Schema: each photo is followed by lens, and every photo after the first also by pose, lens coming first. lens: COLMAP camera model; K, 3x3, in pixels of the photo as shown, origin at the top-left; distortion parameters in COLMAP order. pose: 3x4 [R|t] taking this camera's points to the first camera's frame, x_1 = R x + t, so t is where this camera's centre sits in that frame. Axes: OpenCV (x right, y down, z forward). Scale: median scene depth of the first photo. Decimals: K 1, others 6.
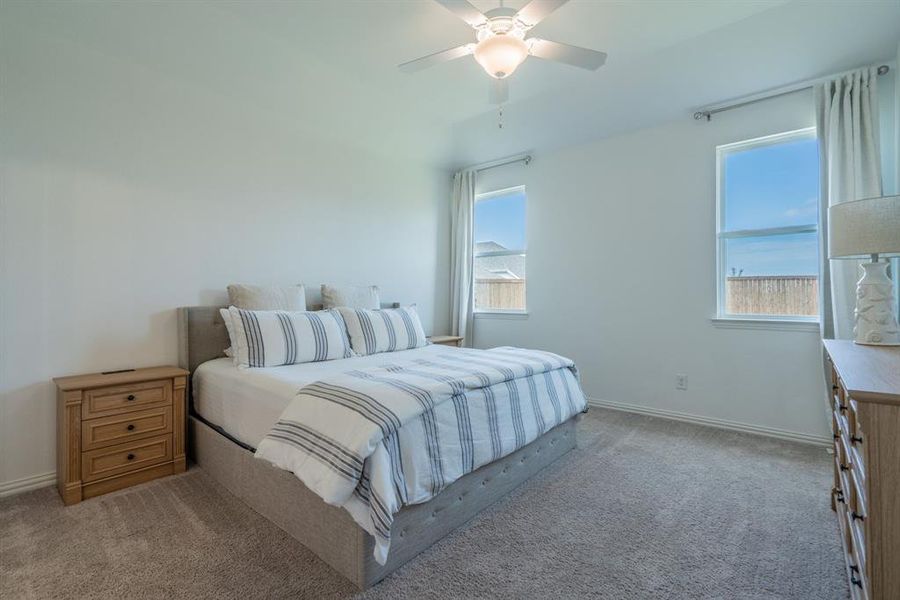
lens RADIAL K [[415.0, 0, 455.1], [0, 415.0, 299.4], [0, 0, 1]] dist [-0.050400, 0.020698]
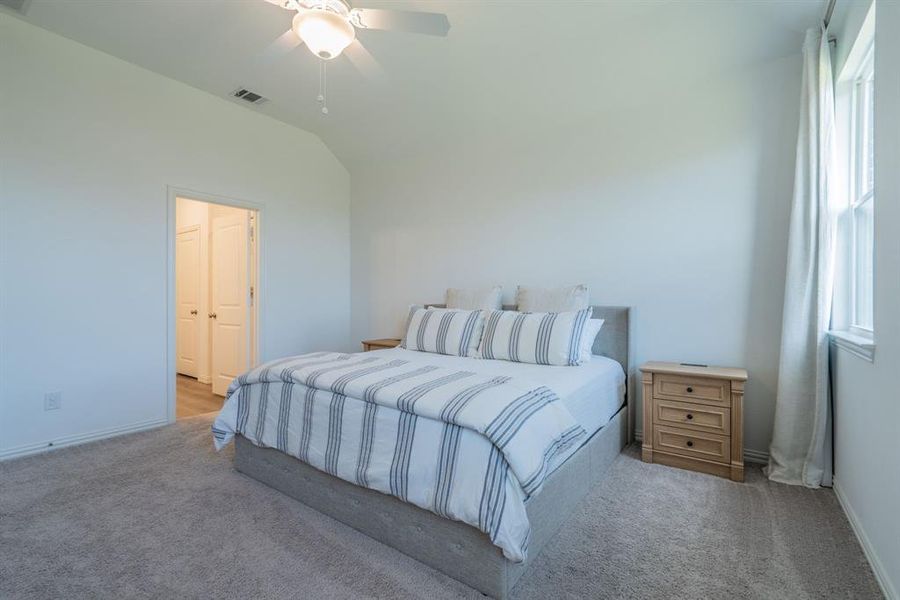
lens RADIAL K [[415.0, 0, 455.1], [0, 415.0, 299.4], [0, 0, 1]] dist [-0.050400, 0.020698]
pose [[0.088772, 0.011065, -0.995991, 0.241241], [-0.012498, 0.999872, 0.009994, -0.003824], [0.995974, 0.011561, 0.088899, 0.274702]]
